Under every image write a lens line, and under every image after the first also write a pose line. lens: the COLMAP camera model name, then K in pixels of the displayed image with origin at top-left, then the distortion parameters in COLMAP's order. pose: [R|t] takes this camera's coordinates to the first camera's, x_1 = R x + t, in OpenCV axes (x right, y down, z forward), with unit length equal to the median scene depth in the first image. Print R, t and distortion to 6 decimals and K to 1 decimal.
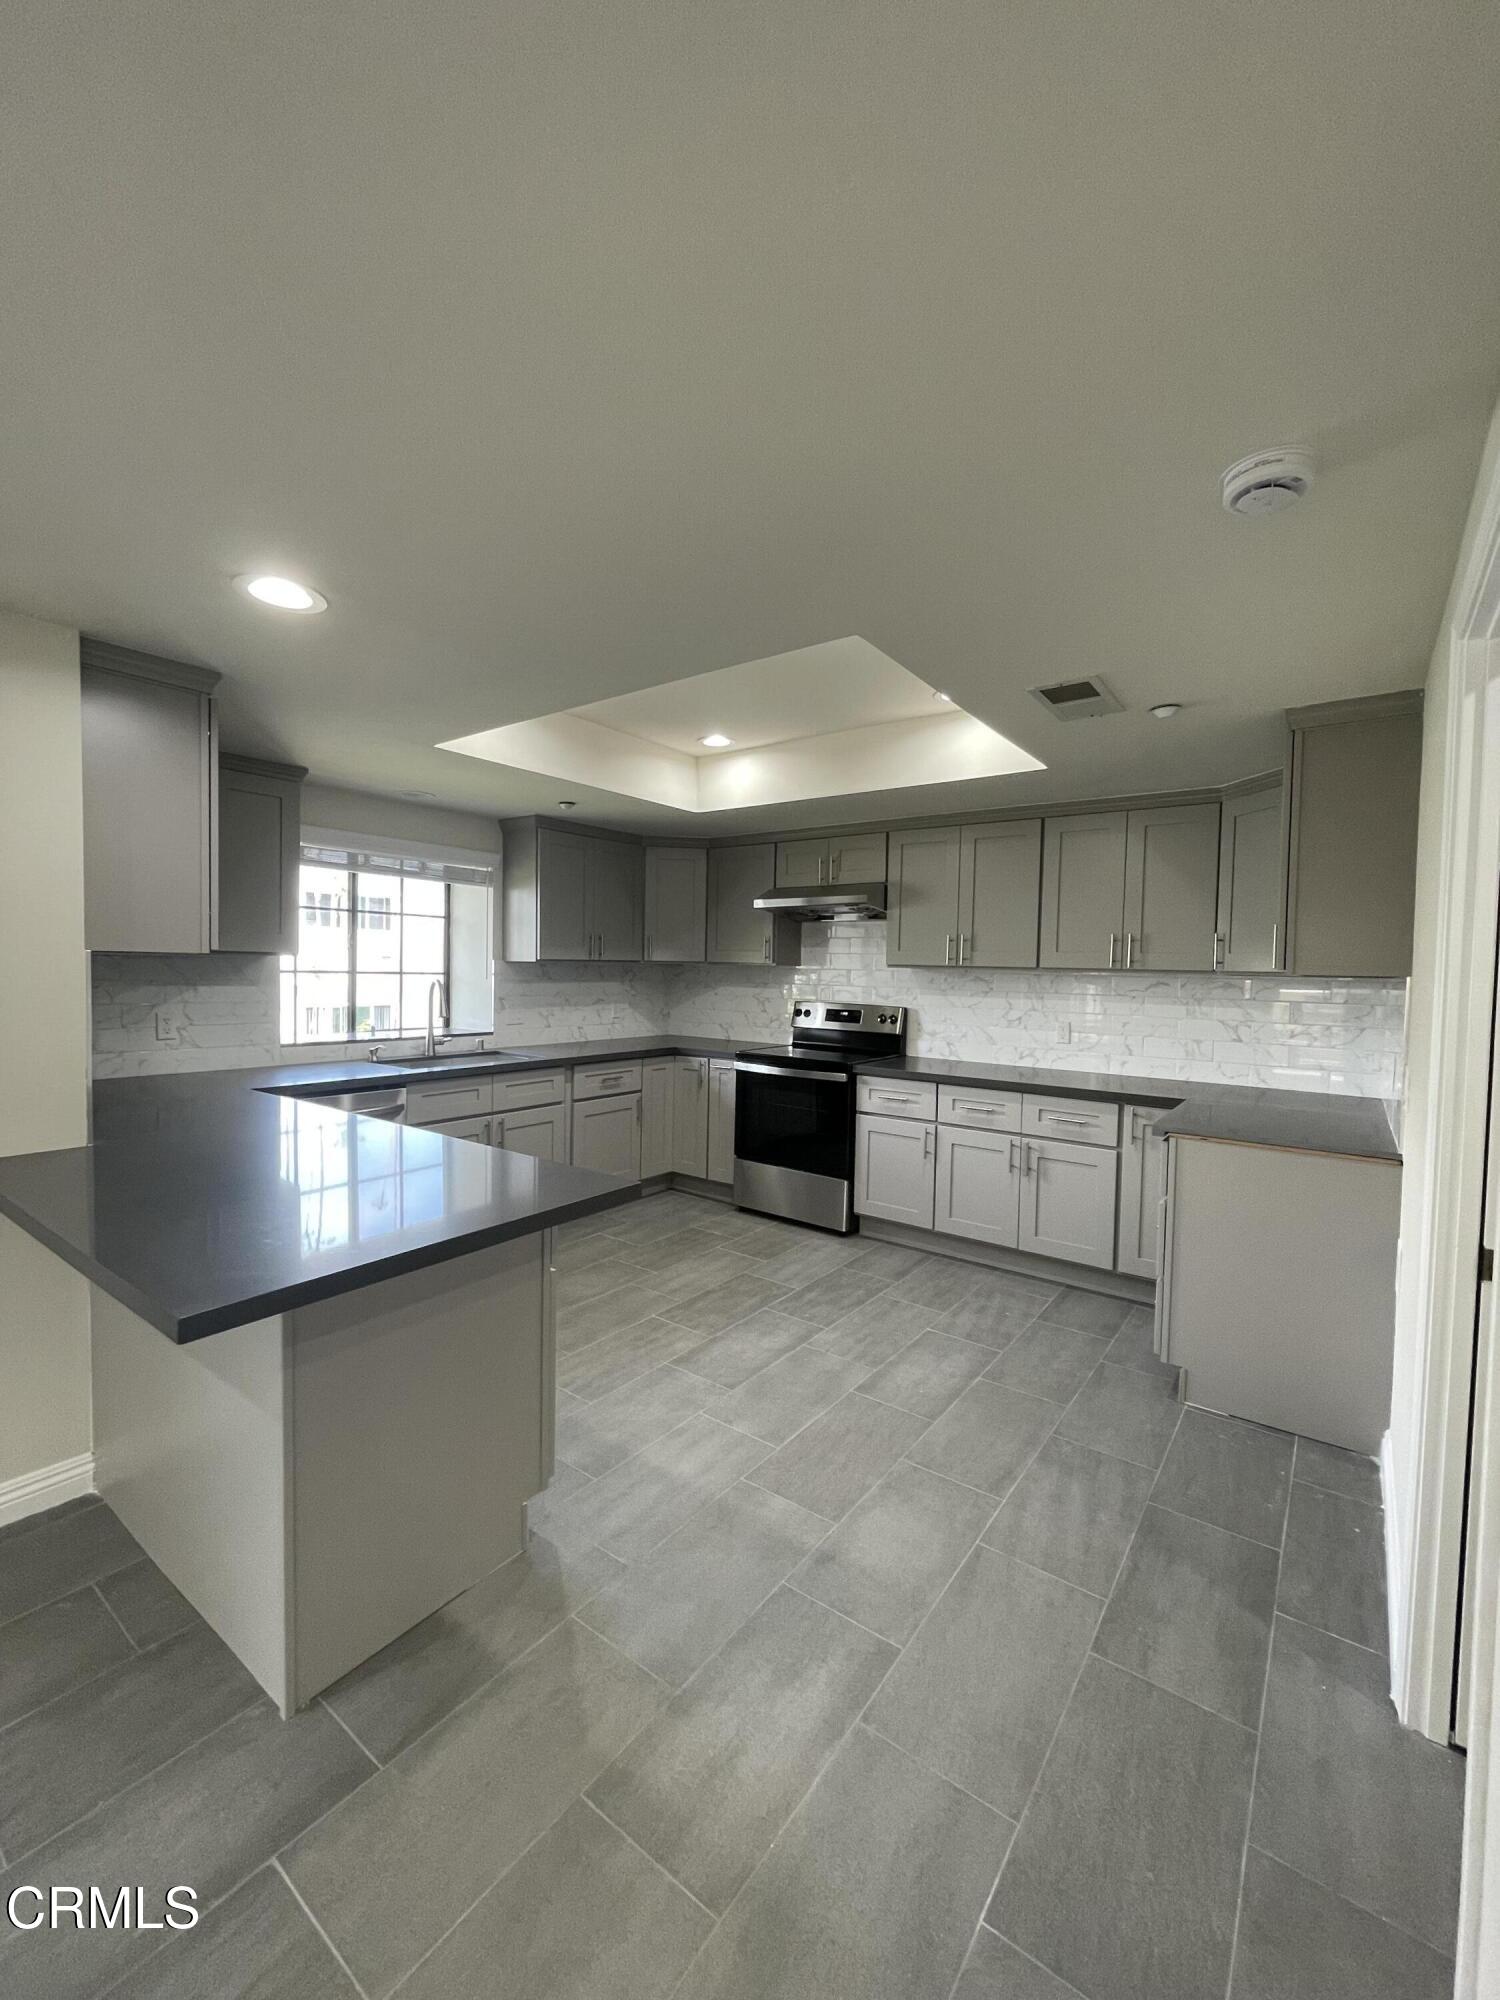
lens RADIAL K [[810.6, 0, 750.1], [0, 810.6, 994.4], [0, 0, 1]] dist [-0.003538, -0.000168]
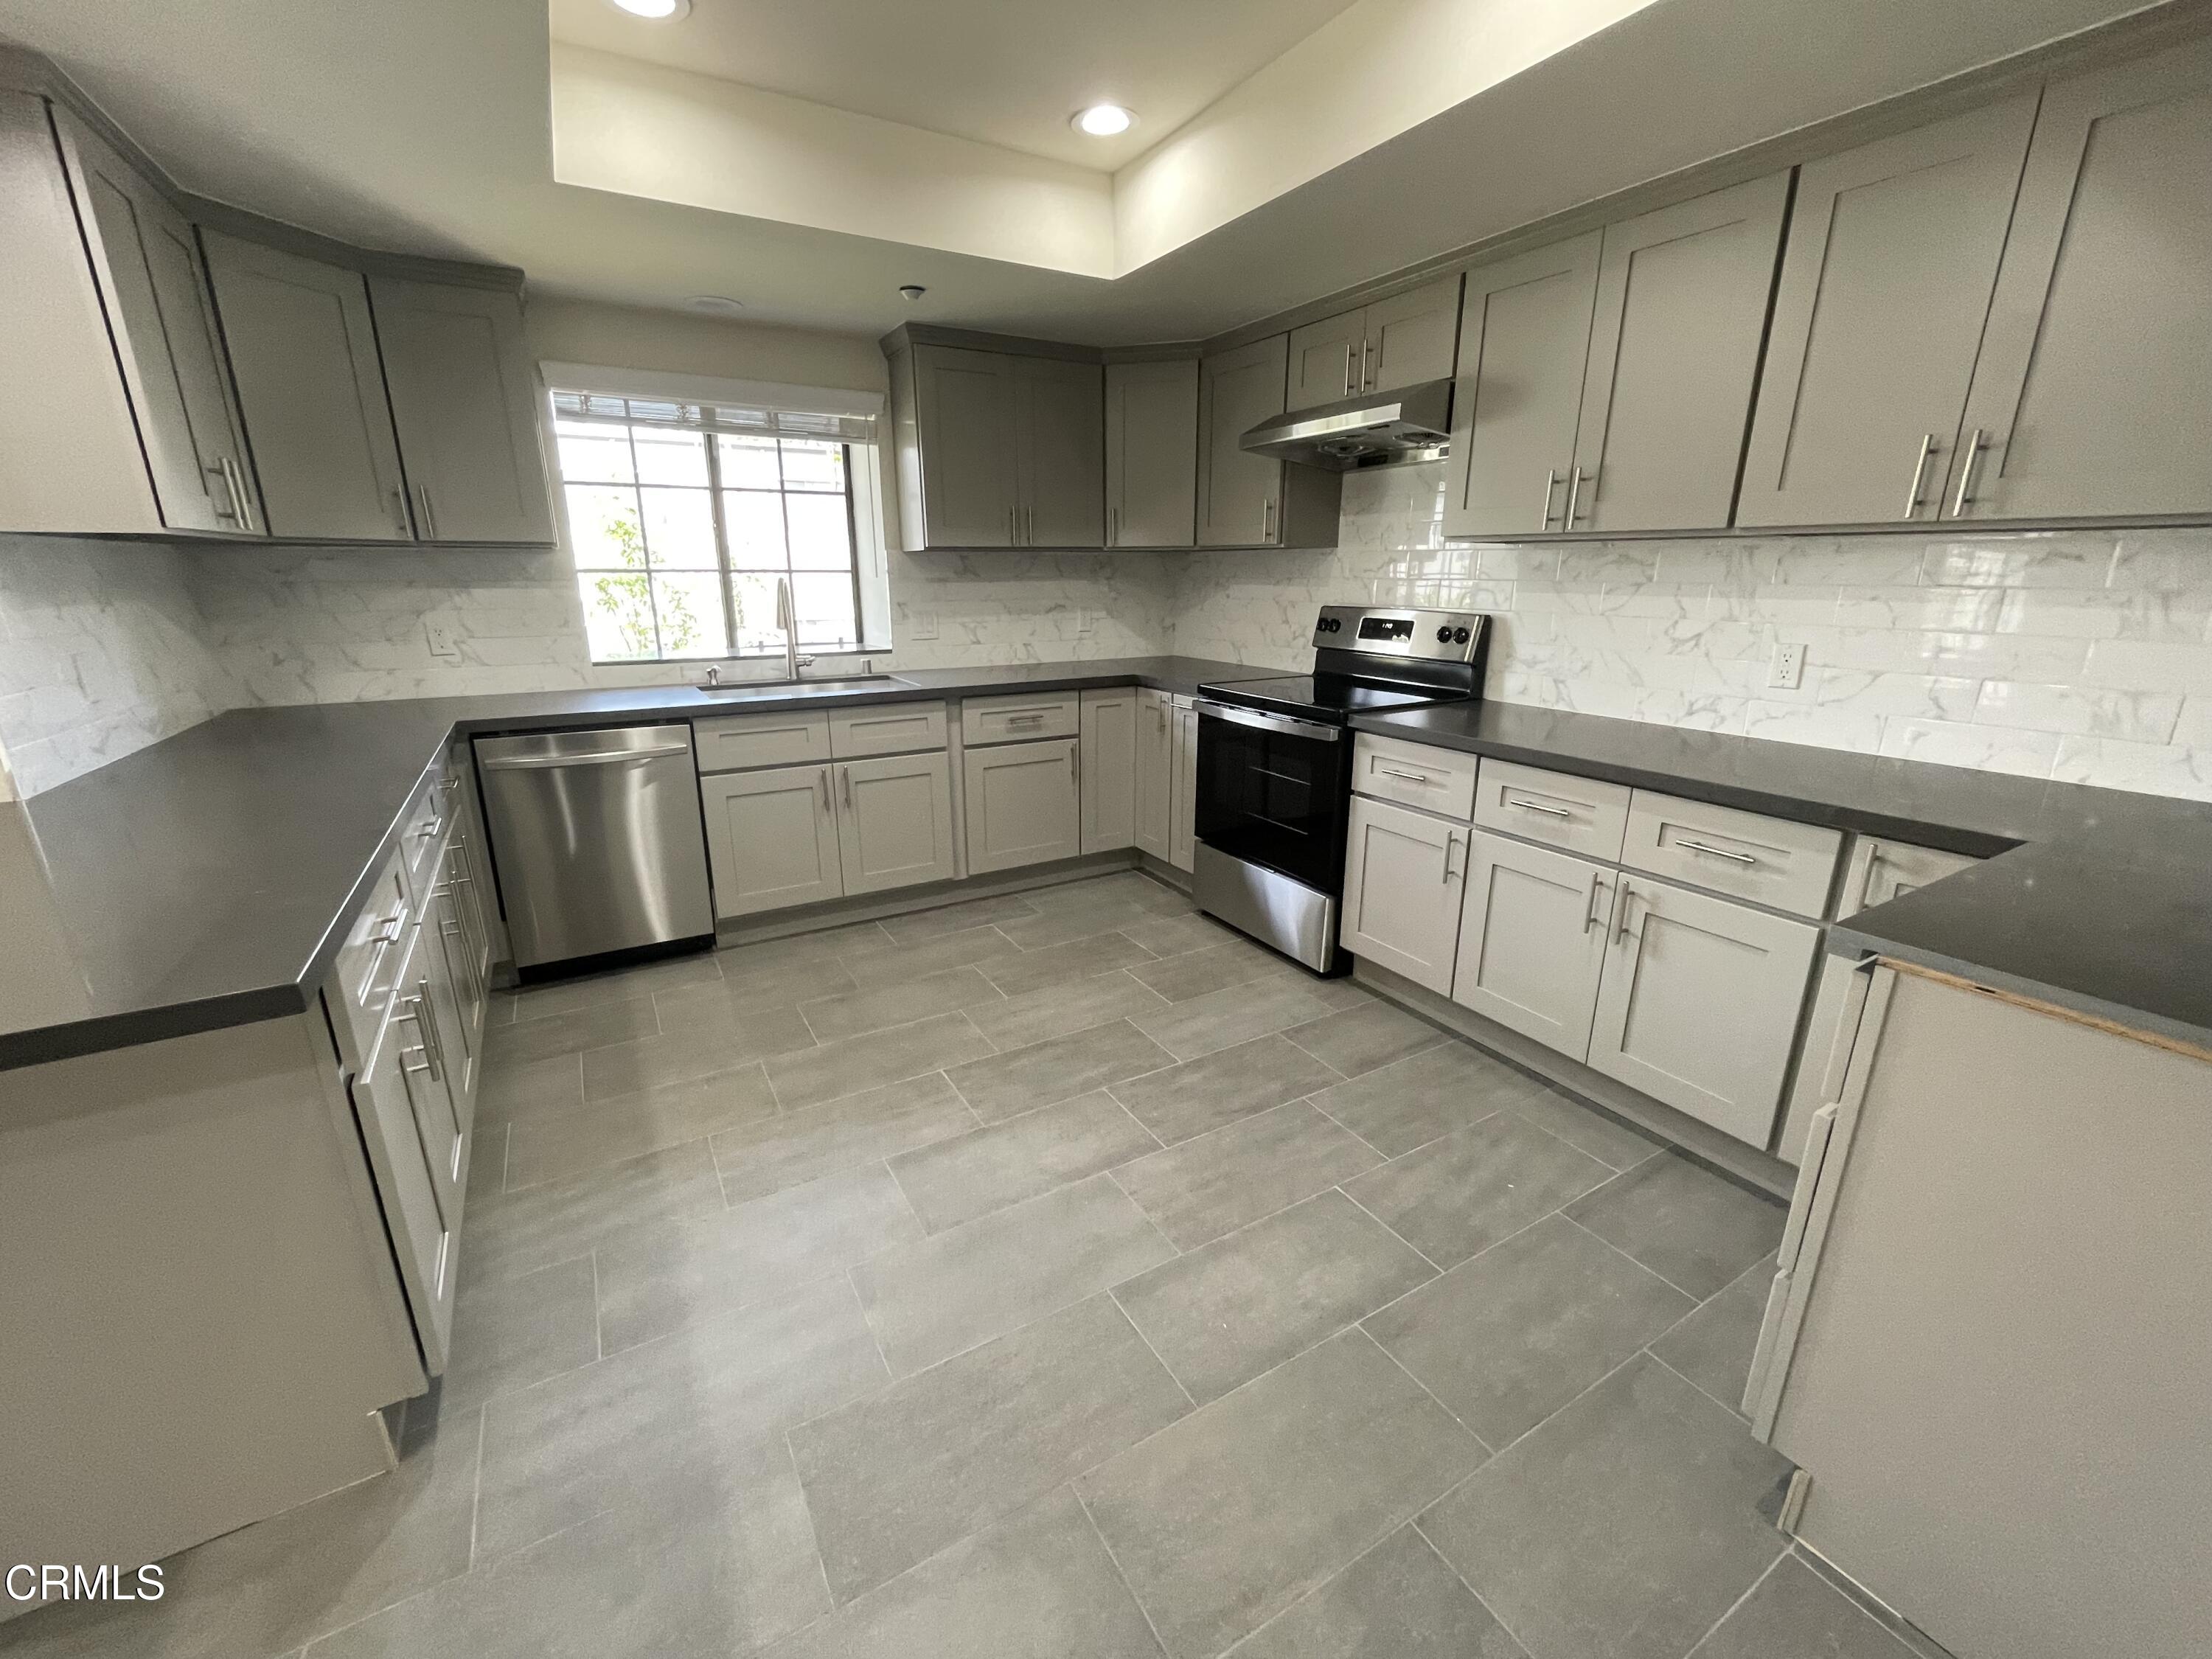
lens RADIAL K [[896.5, 0, 1099.3], [0, 896.5, 827.9], [0, 0, 1]] dist [-0.003538, -0.000168]
pose [[0.919775, 0.089156, -0.382184, 0.223681], [0.006034, 0.970525, 0.240926, 0.008768], [0.392399, -0.223904, 0.892127, 0.332033]]
